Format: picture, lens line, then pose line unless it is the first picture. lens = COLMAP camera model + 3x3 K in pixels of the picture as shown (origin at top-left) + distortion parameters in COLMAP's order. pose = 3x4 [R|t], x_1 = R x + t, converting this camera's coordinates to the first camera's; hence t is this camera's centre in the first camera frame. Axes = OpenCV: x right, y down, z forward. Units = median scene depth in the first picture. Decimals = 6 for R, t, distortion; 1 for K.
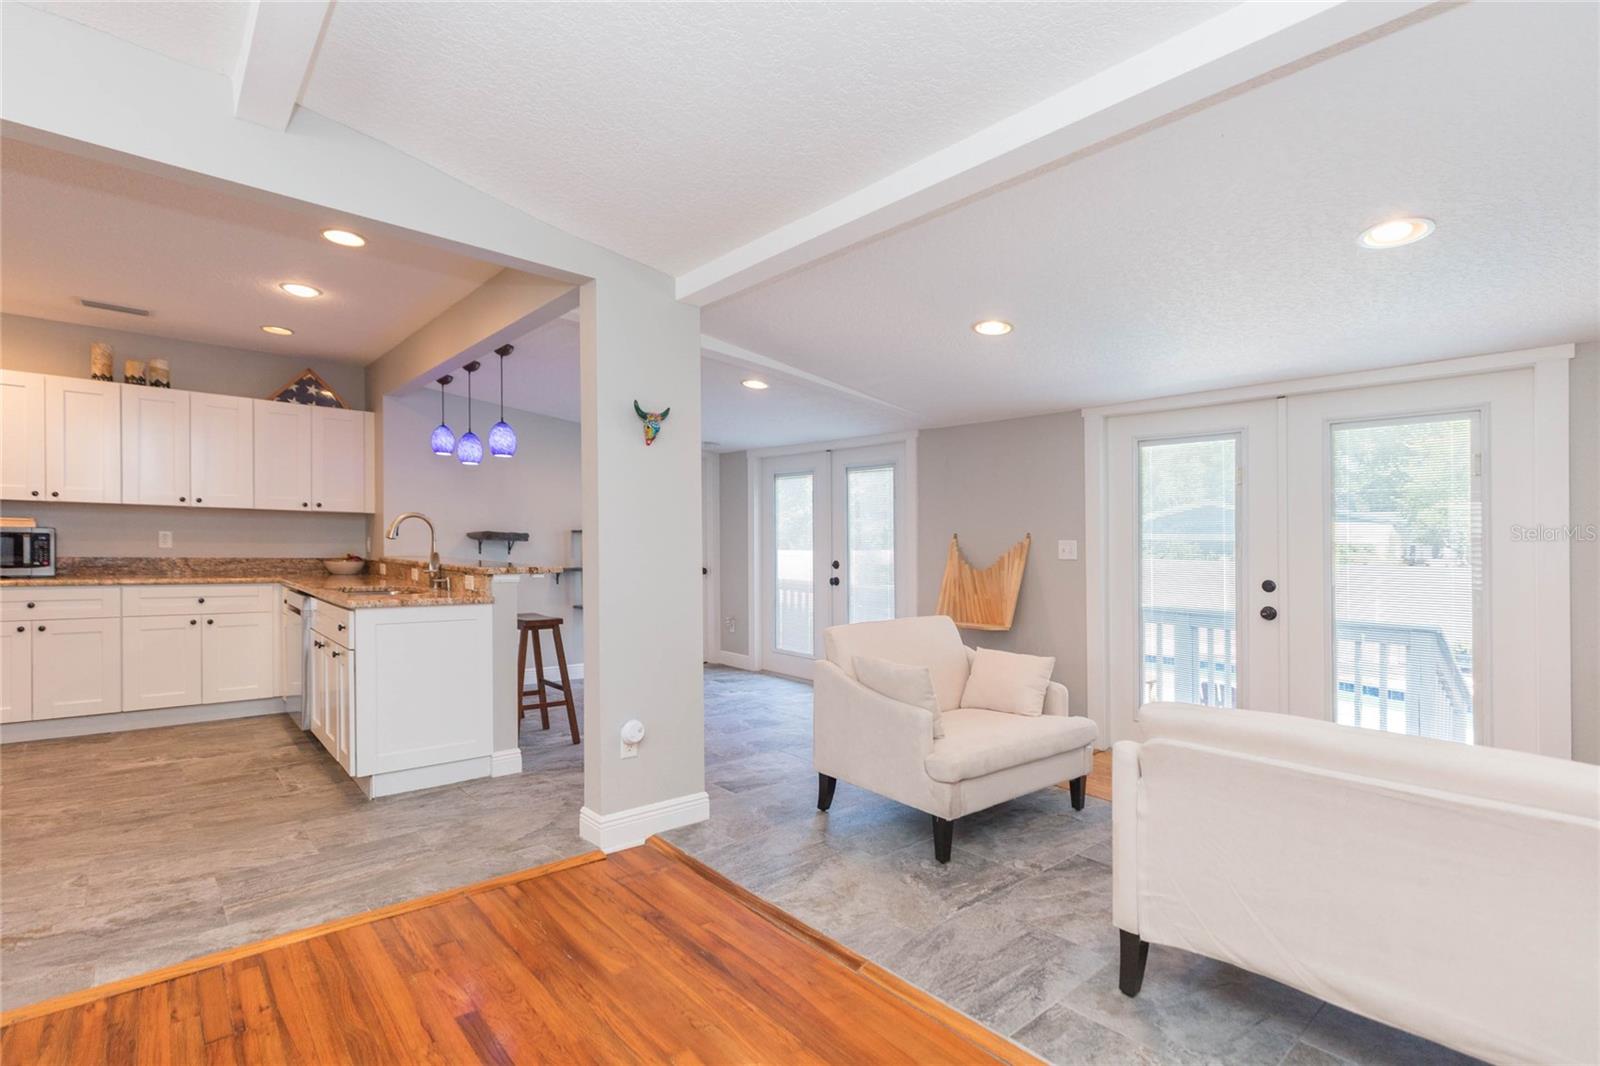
lens RADIAL K [[752.2, 0, 778.2], [0, 752.2, 560.7], [0, 0, 1]] dist [0.001096, 0.000418]
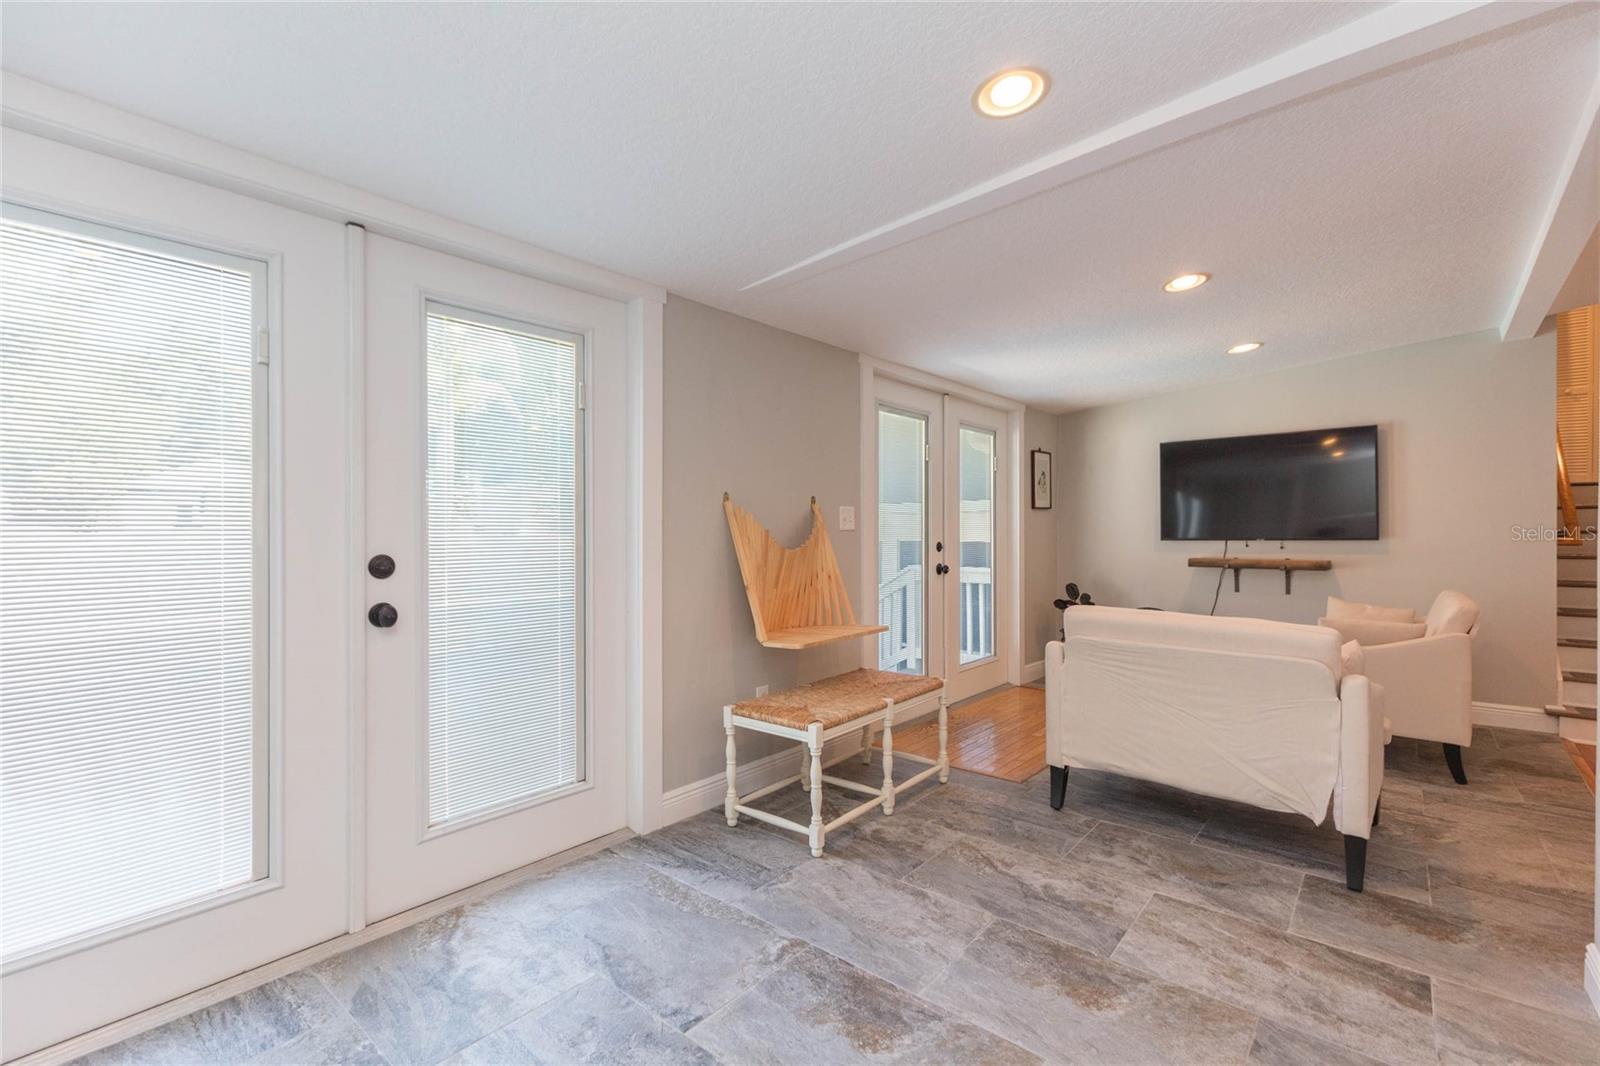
lens RADIAL K [[720.7, 0, 800.0], [0, 720.7, 533.5], [0, 0, 1]] dist [0.000188, 0.002365]
pose [[-0.157415, -0.026428, 0.987179, -0.388156], [0.017115, 0.999419, 0.029485, -0.021478], [-0.987384, 0.021537, -0.156871, 1.212765]]
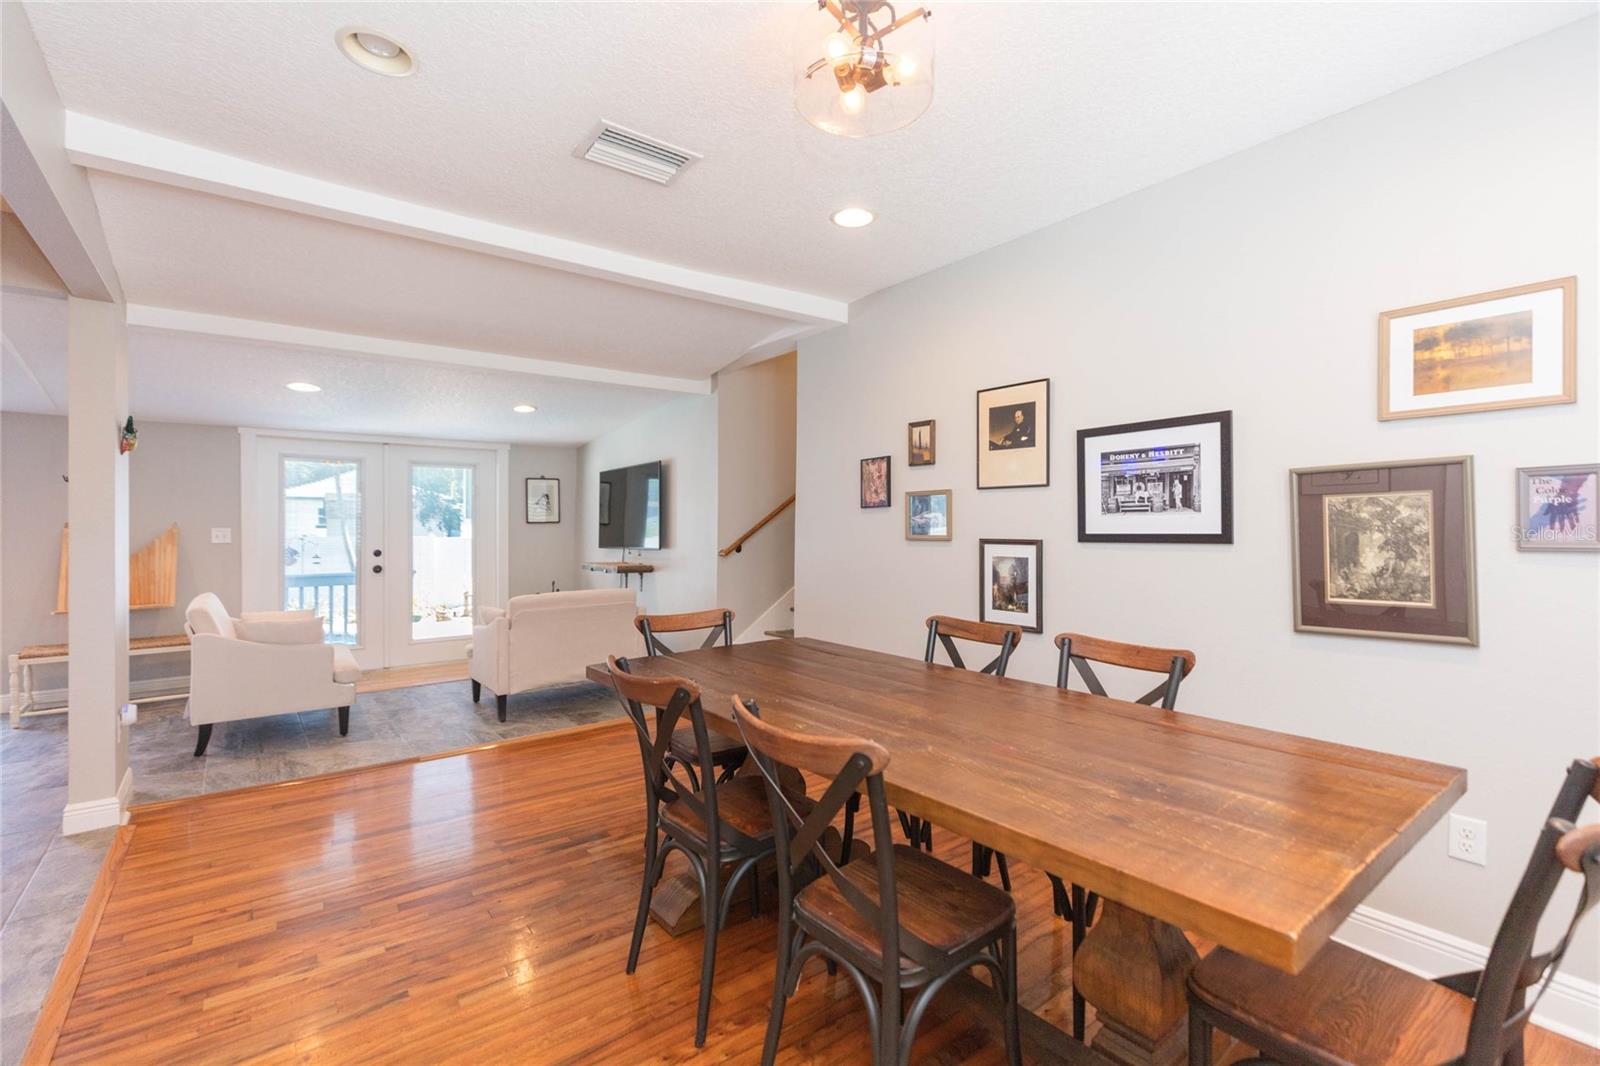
lens RADIAL K [[720.7, 0, 807.4], [0, 720.7, 516.0], [0, 0, 1]] dist [0.000188, 0.002365]
pose [[0.046106, -0.007822, 0.998906, -0.802135], [0.024247, 0.999683, 0.006709, -0.032006], [-0.998642, 0.023912, 0.046281, -0.038633]]
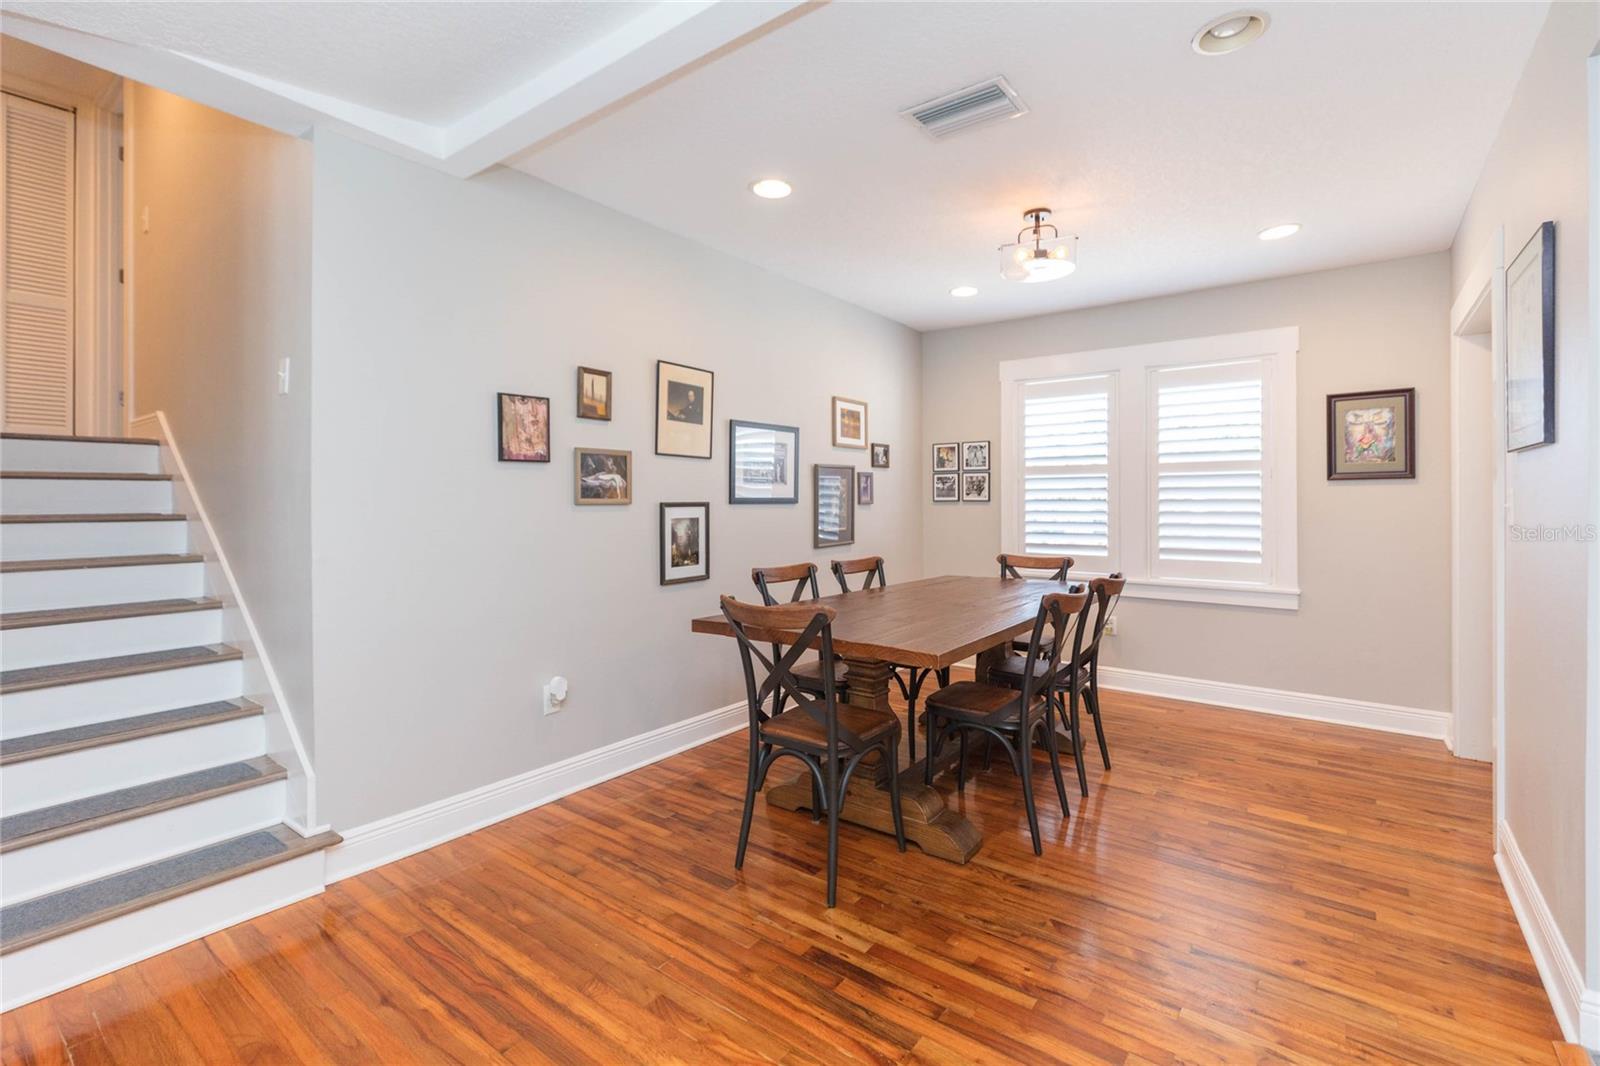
lens RADIAL K [[720.7, 0, 812.2], [0, 720.7, 492.1], [0, 0, 1]] dist [0.000188, 0.002365]
pose [[-0.973580, -0.029211, -0.226469, -0.043434], [-0.030218, 0.999543, 0.000979, -0.015885], [0.226337, 0.007796, -0.974018, 0.605578]]
